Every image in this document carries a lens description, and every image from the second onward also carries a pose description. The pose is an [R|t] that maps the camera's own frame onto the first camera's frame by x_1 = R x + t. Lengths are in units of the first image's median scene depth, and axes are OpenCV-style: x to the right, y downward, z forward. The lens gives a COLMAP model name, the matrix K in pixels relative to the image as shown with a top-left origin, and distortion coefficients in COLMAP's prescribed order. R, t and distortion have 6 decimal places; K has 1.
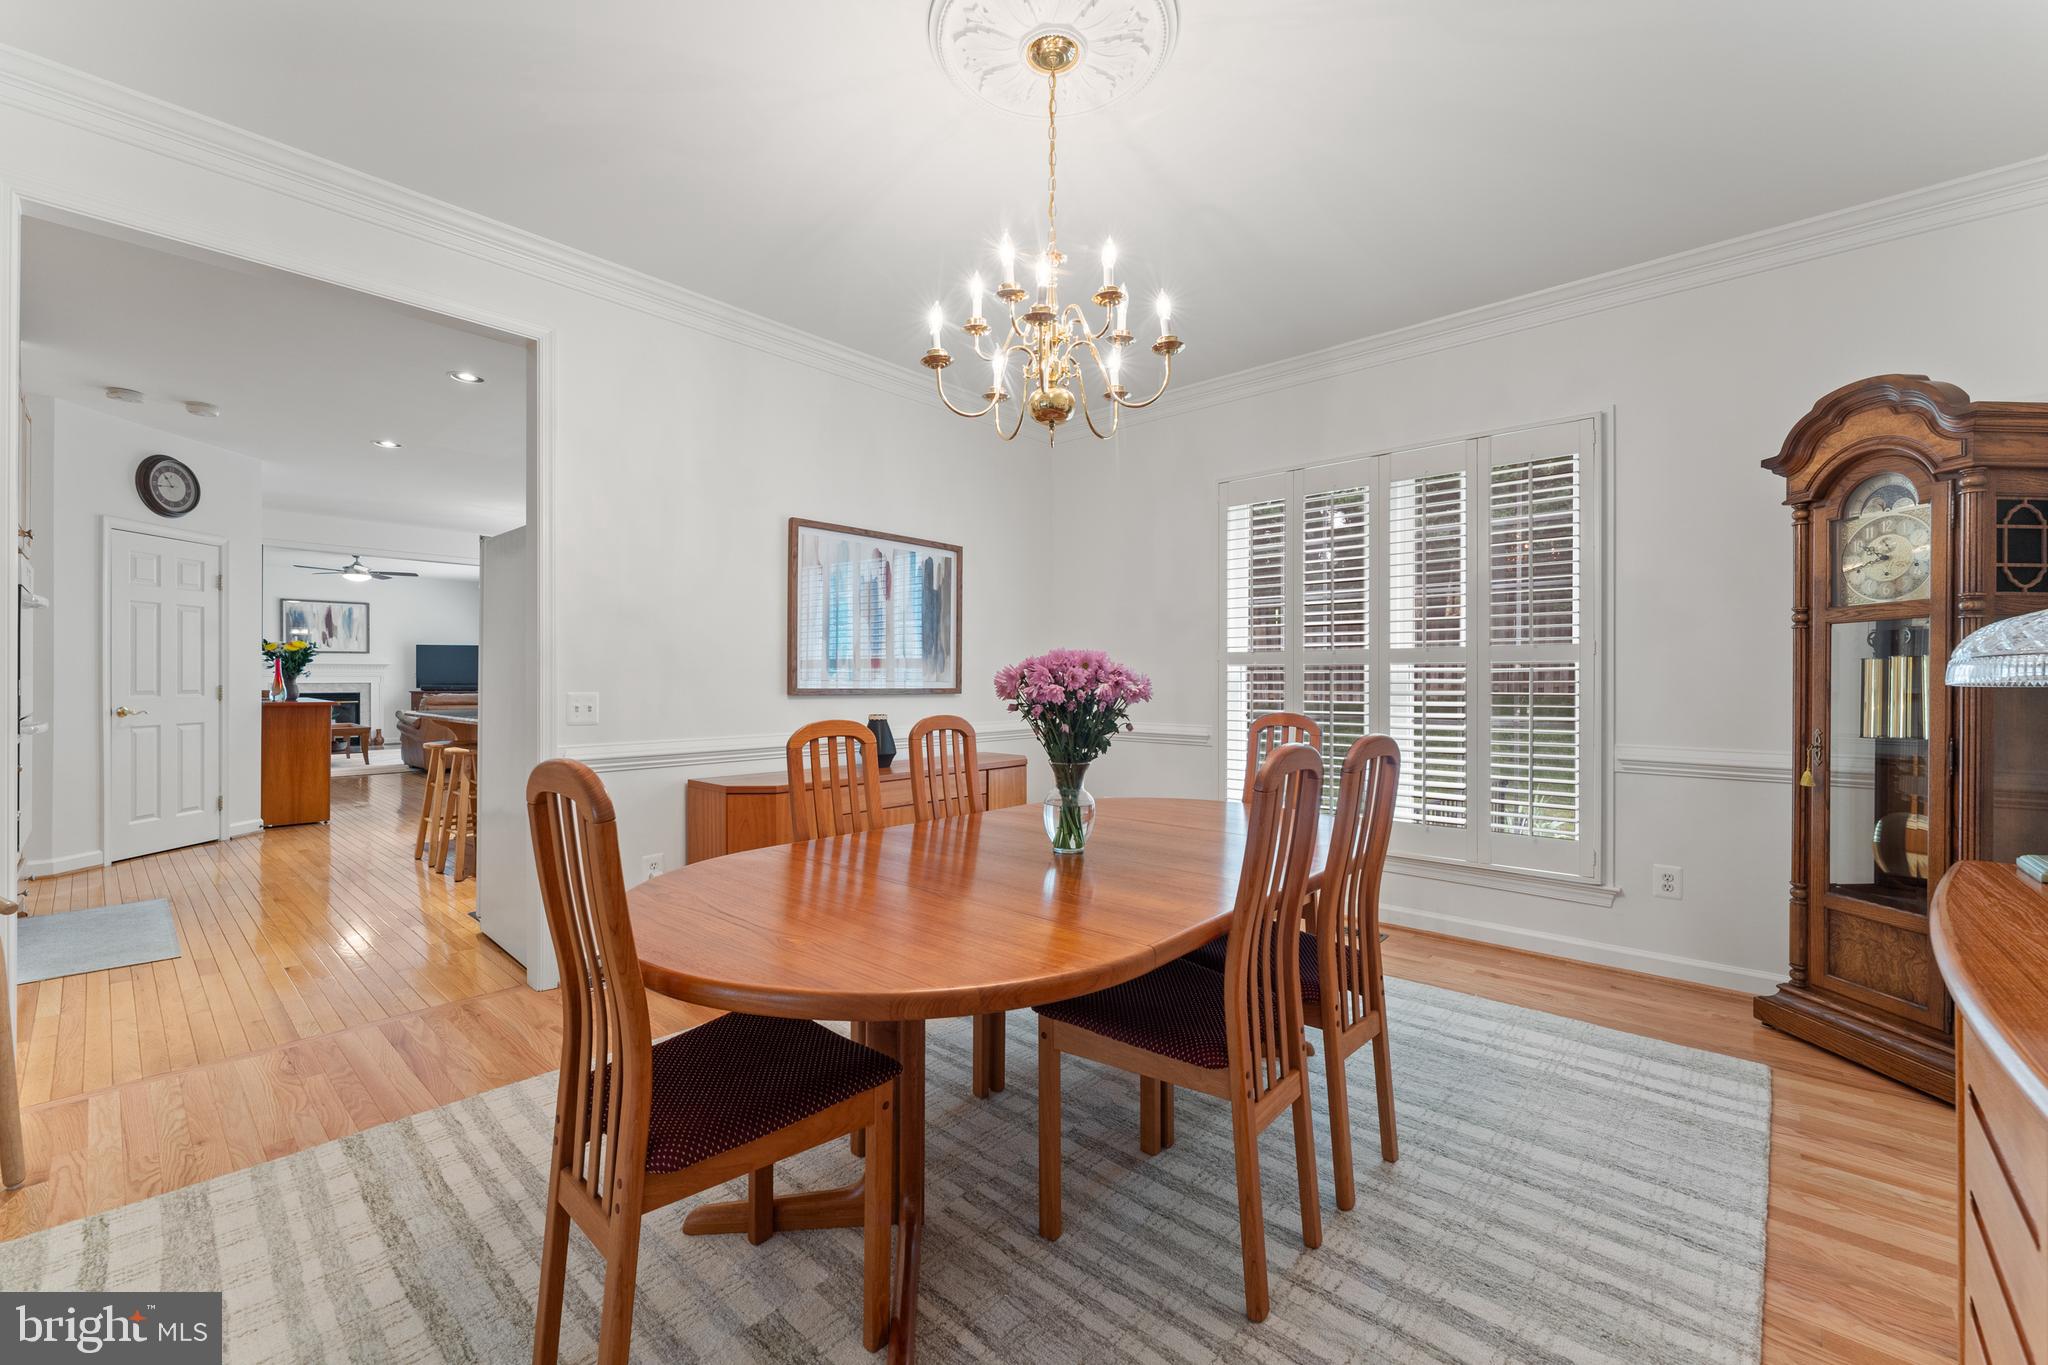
lens RADIAL K [[836.3, 0, 1033.4], [0, 836.3, 679.7], [0, 0, 1]] dist [0.002018, 0.000073]
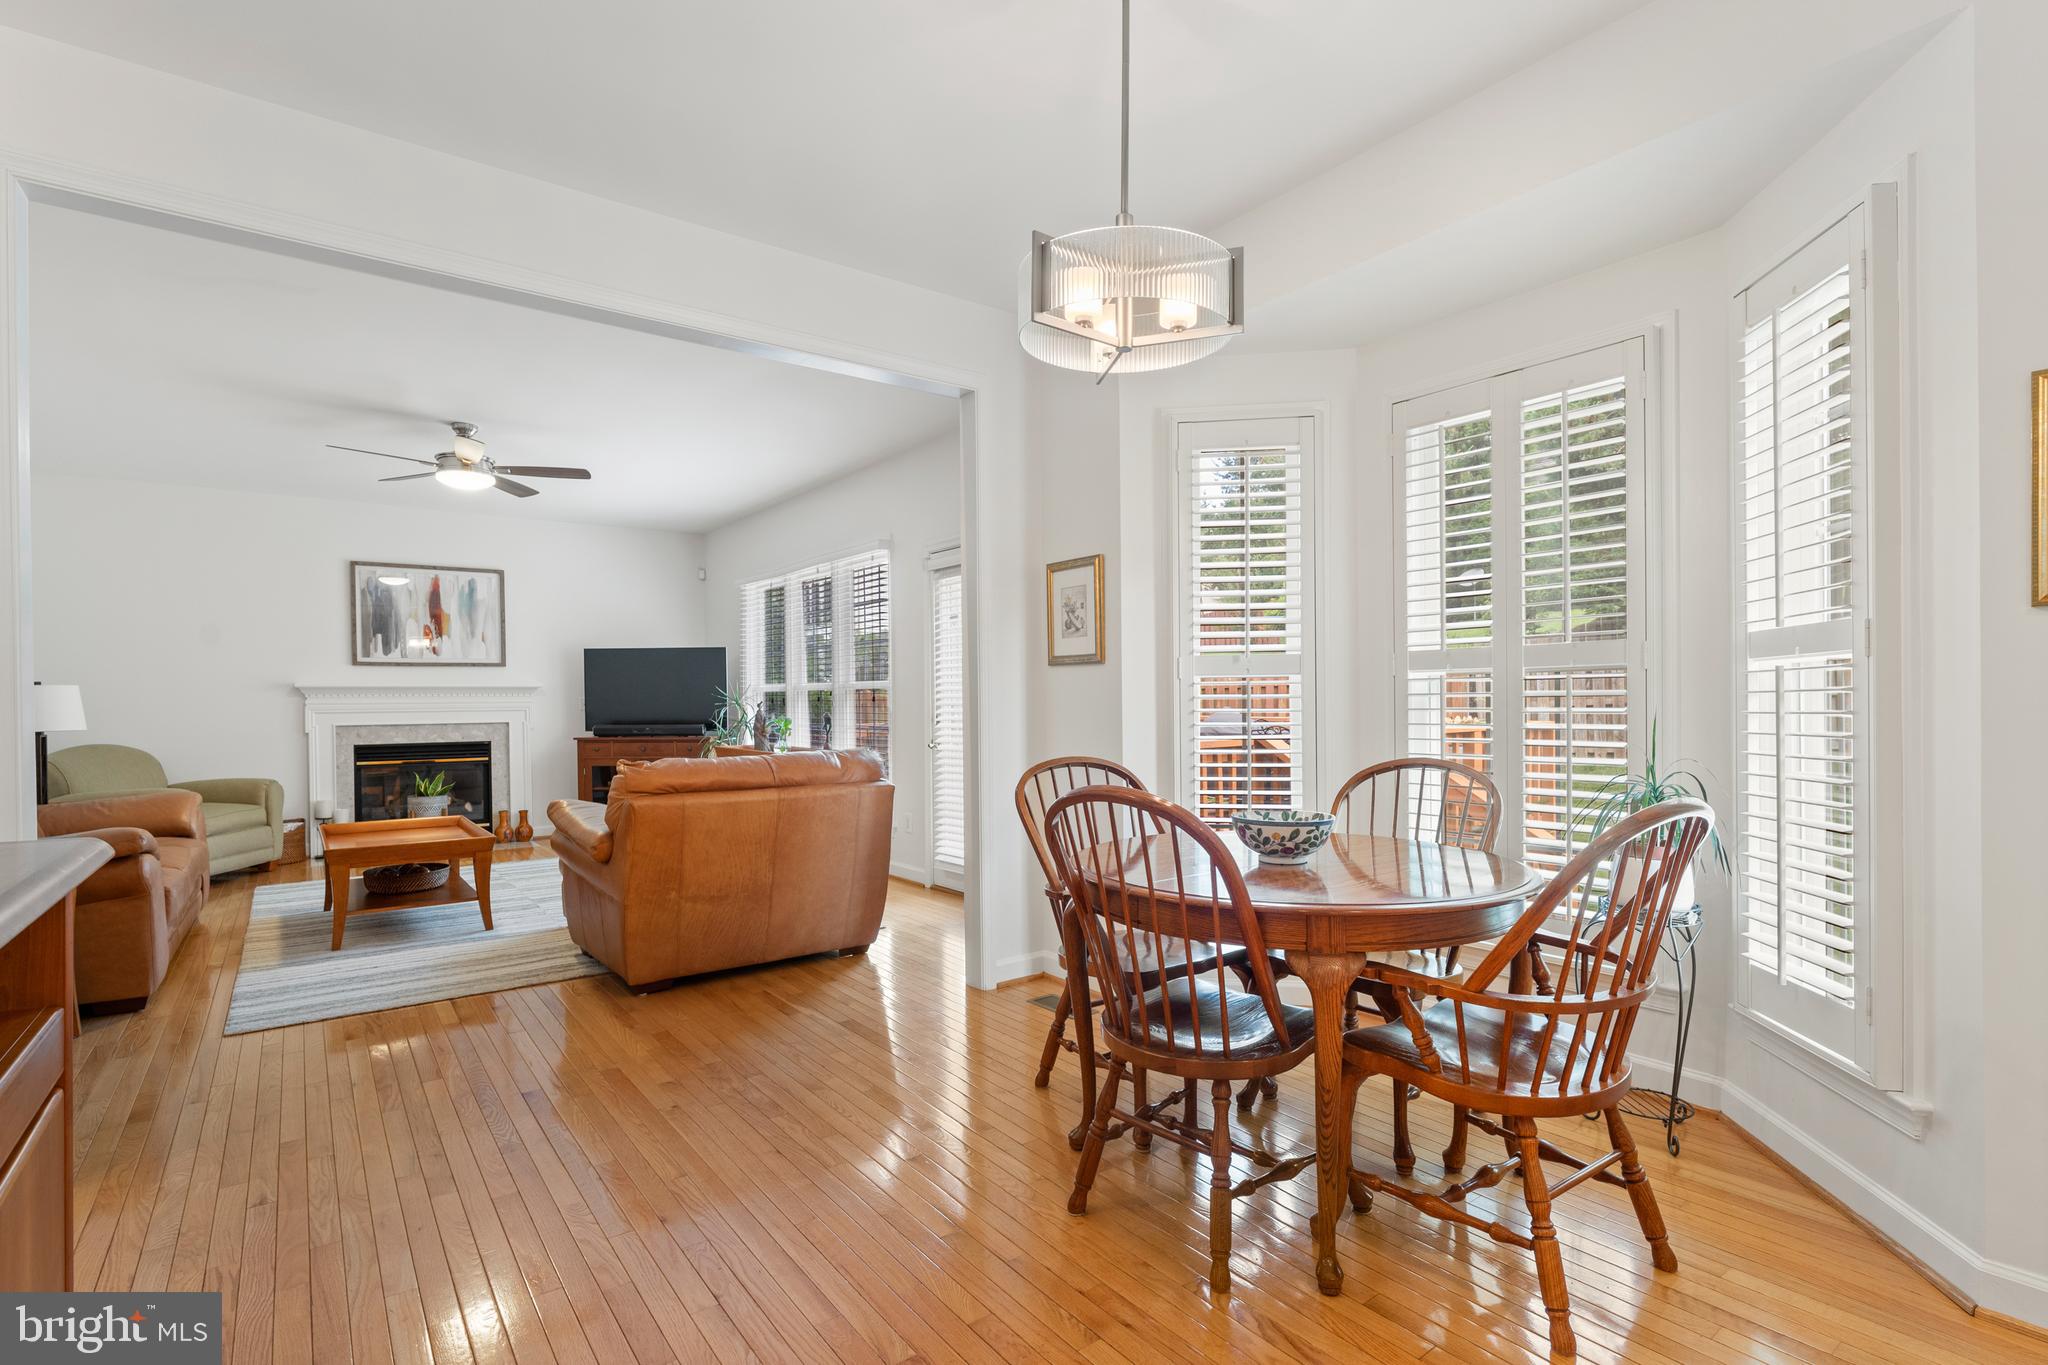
lens RADIAL K [[990.4, 0, 1049.0], [0, 990.4, 707.3], [0, 0, 1]] dist [-0.000431, 0.000408]
pose [[0.982294, -0.013446, -0.186862, -0.349268], [0.013929, 0.999902, 0.001270, -0.001882], [0.186826, -0.003850, 0.982385, 0.462507]]
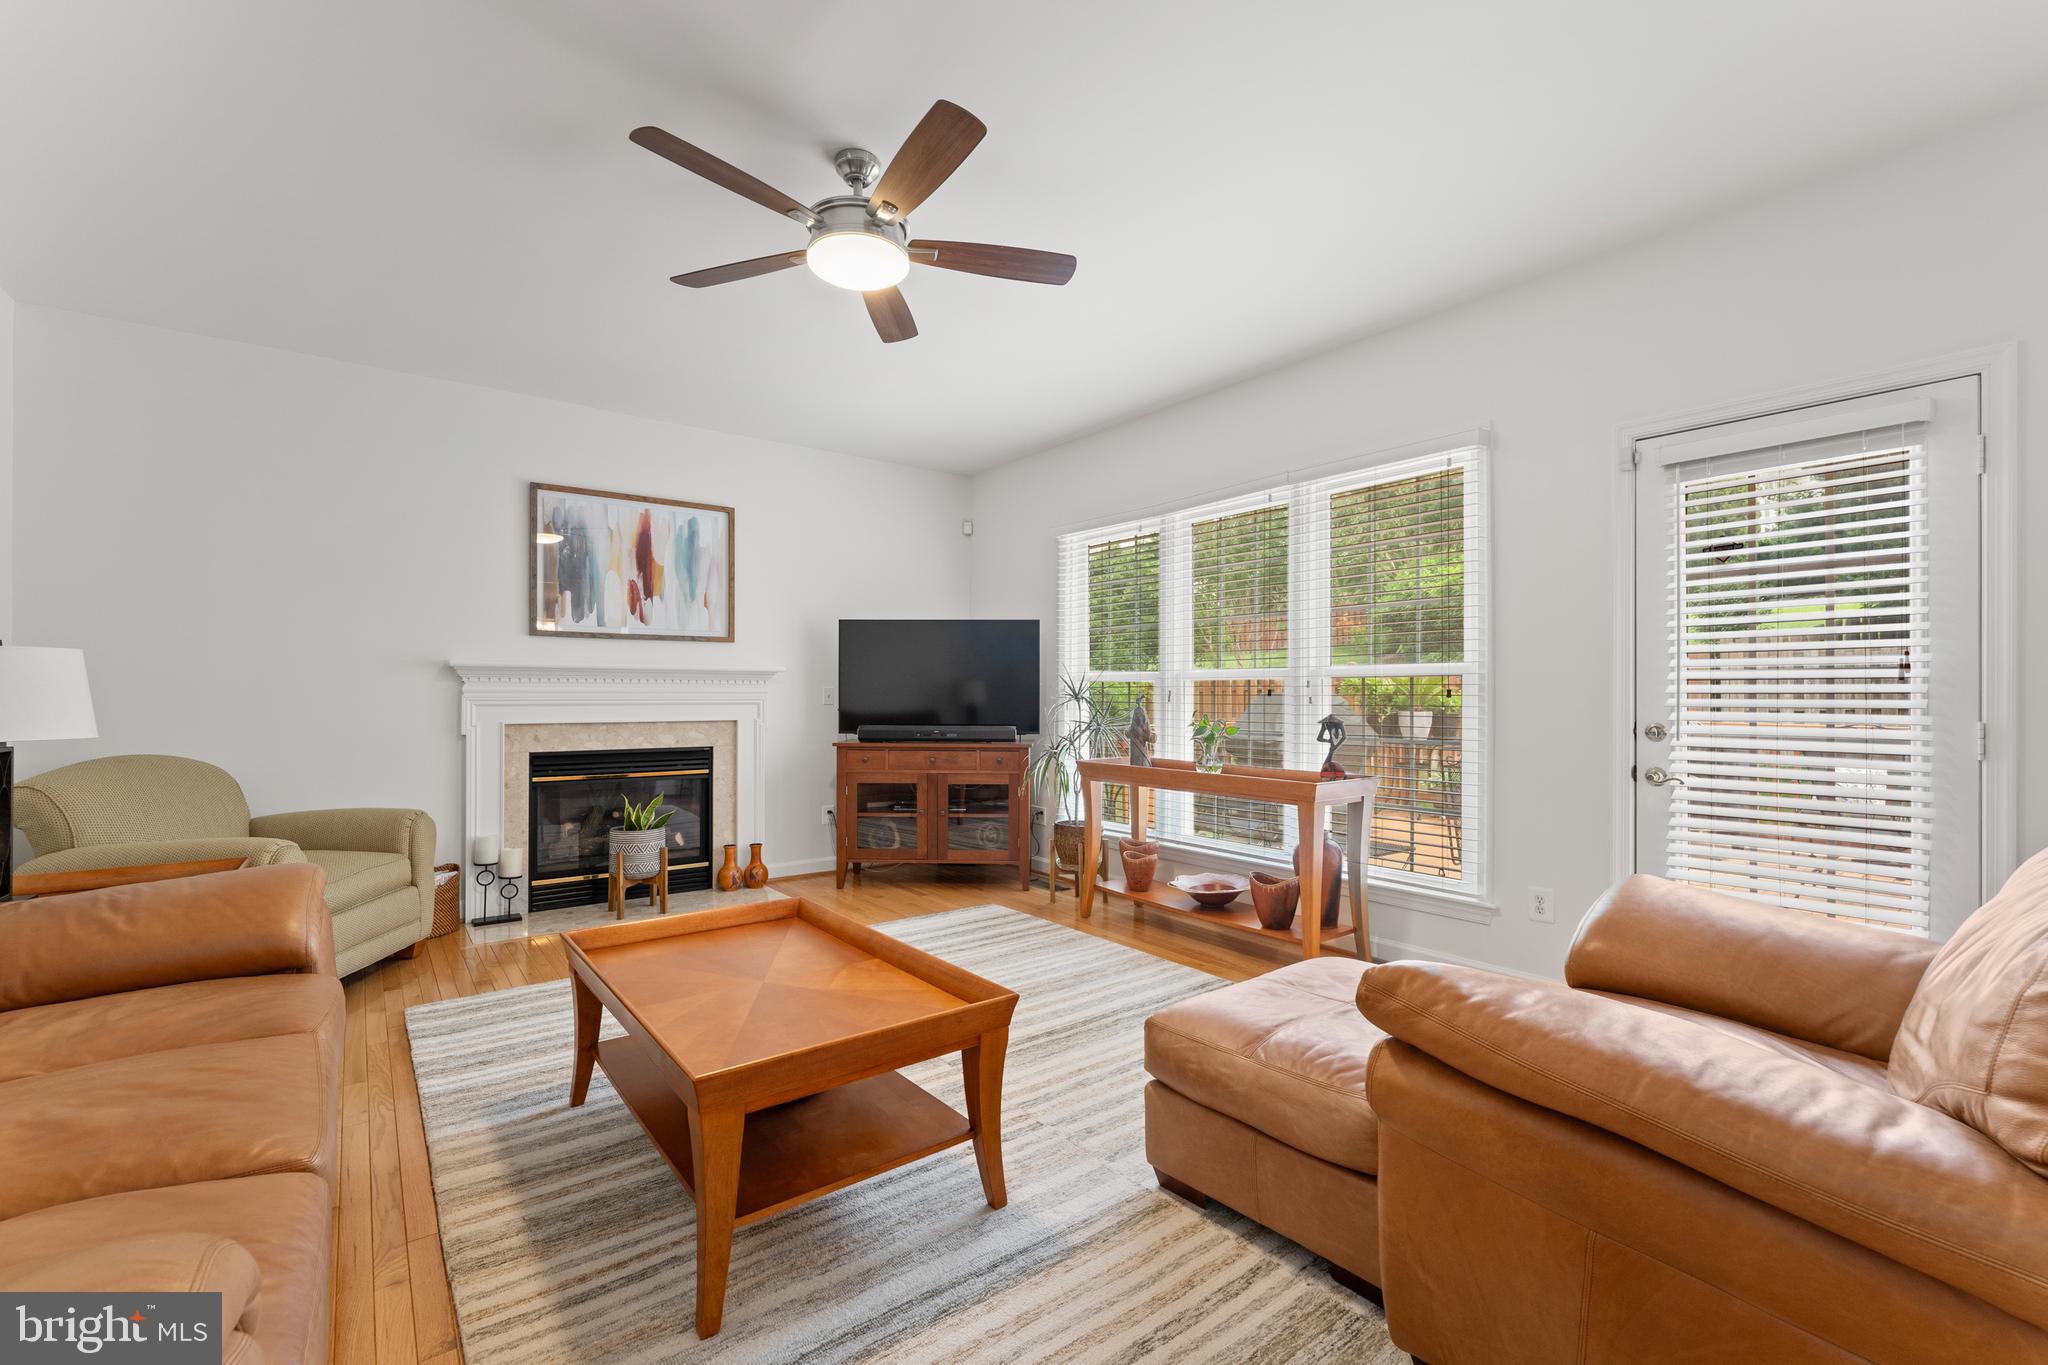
lens RADIAL K [[877.6, 0, 1064.1], [0, 877.6, 688.5], [0, 0, 1]] dist [-0.000595, -0.000118]
pose [[0.986948, -0.005596, -0.160942, -0.595810], [0.003208, 0.999881, -0.015096, -0.004287], [0.161007, 0.014382, 0.986848, 0.648604]]
